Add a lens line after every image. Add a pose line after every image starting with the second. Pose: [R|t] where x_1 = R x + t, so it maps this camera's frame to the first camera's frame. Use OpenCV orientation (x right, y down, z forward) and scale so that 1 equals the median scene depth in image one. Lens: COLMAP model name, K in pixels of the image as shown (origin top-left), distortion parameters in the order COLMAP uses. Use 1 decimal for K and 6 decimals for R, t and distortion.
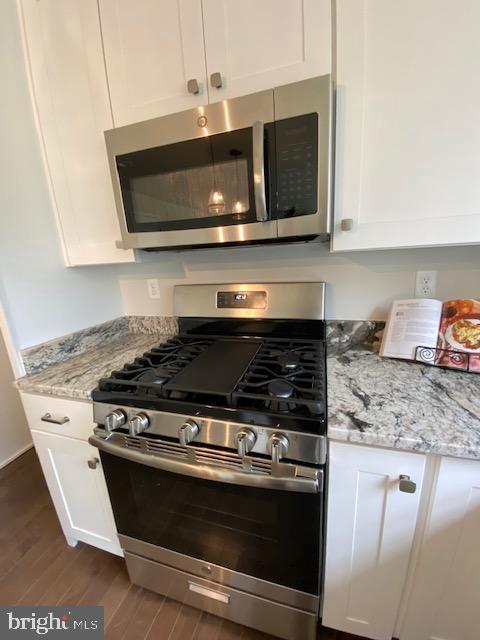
lens RADIAL K [[260.3, 0, 240.0], [0, 260.3, 320.0], [0, 0, 1]] dist [-0.000818, -0.000482]
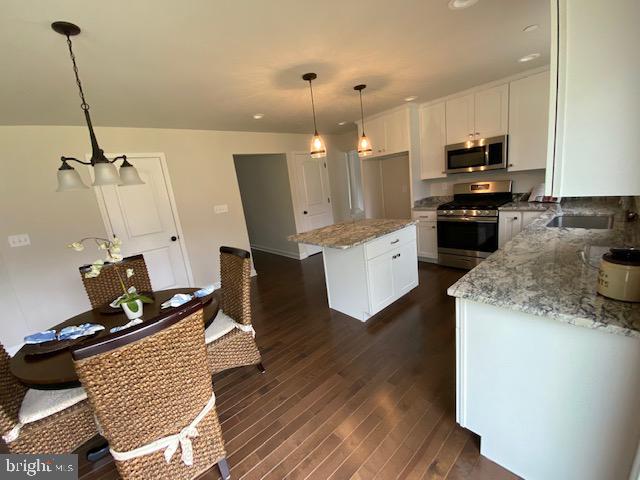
lens RADIAL K [[260.3, 0, 320.1], [0, 260.3, 242.3], [0, 0, 1]] dist [-0.000818, -0.000482]
pose [[0.861076, 0.070069, -0.503625, -0.033894], [-0.056492, 0.997511, 0.042195, 0.734536], [0.505329, -0.007883, 0.862891, -3.519480]]
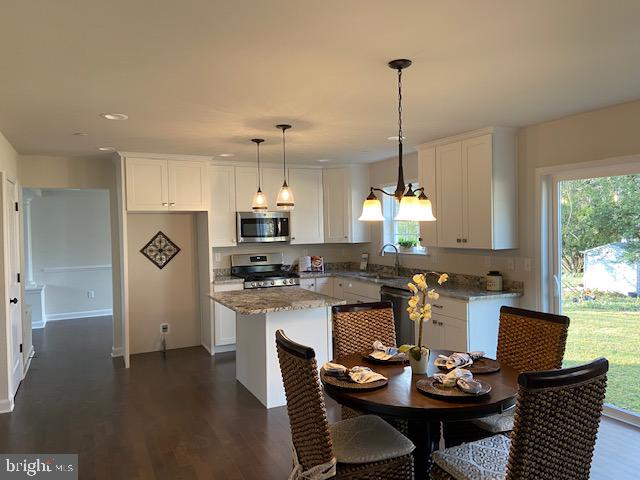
lens RADIAL K [[475.0, 0, 320.0], [0, 475.0, 240.0], [0, 0, 1]] dist [0.040772, -0.006547]
pose [[0.720756, 0.024496, 0.692756, -4.339036], [0.150064, 0.970163, -0.190433, 1.136080], [-0.676751, 0.241214, 0.695575, -4.406245]]
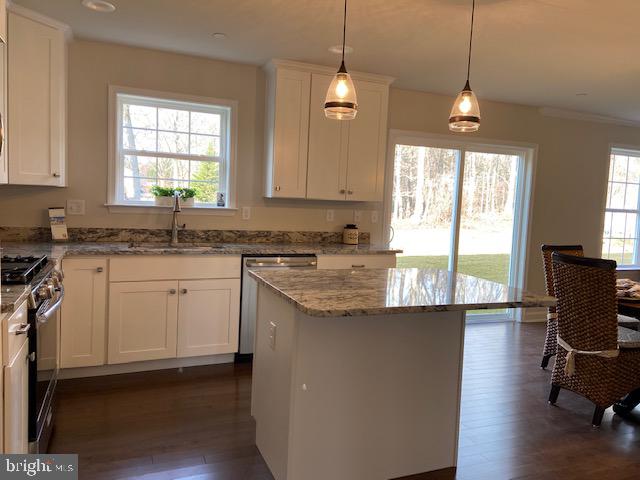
lens RADIAL K [[475.0, 0, 320.0], [0, 475.0, 240.0], [0, 0, 1]] dist [0.040772, -0.006547]
pose [[-0.650507, -0.035474, 0.758672, -3.056093], [0.182708, 0.962265, 0.201652, -0.114120], [-0.737197, 0.269791, -0.619478, 1.214636]]
